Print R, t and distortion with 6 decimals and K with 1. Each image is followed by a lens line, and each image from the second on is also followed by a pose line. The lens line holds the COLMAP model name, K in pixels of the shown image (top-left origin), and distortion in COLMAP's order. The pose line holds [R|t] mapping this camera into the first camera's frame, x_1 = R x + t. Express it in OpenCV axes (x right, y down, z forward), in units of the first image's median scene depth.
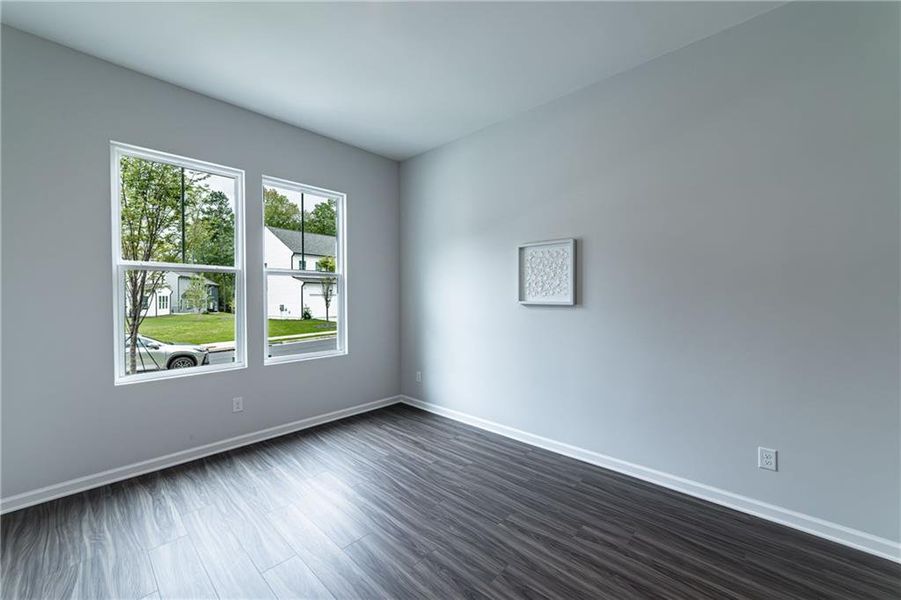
lens RADIAL K [[353.5, 0, 445.2], [0, 353.5, 299.7], [0, 0, 1]] dist [-0.002457, 0.000190]
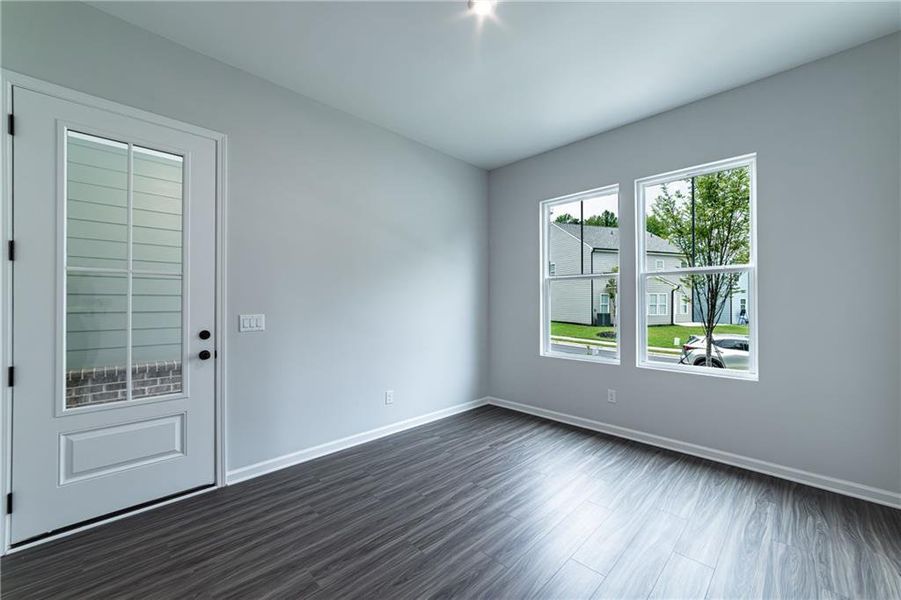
lens RADIAL K [[353.5, 0, 445.1], [0, 353.5, 299.7], [0, 0, 1]] dist [-0.002457, 0.000190]
pose [[-0.032453, -0.005452, -0.999458, 0.519265], [-0.012226, 0.999912, -0.005058, 0.005404], [0.999398, 0.012056, -0.032517, 0.484210]]
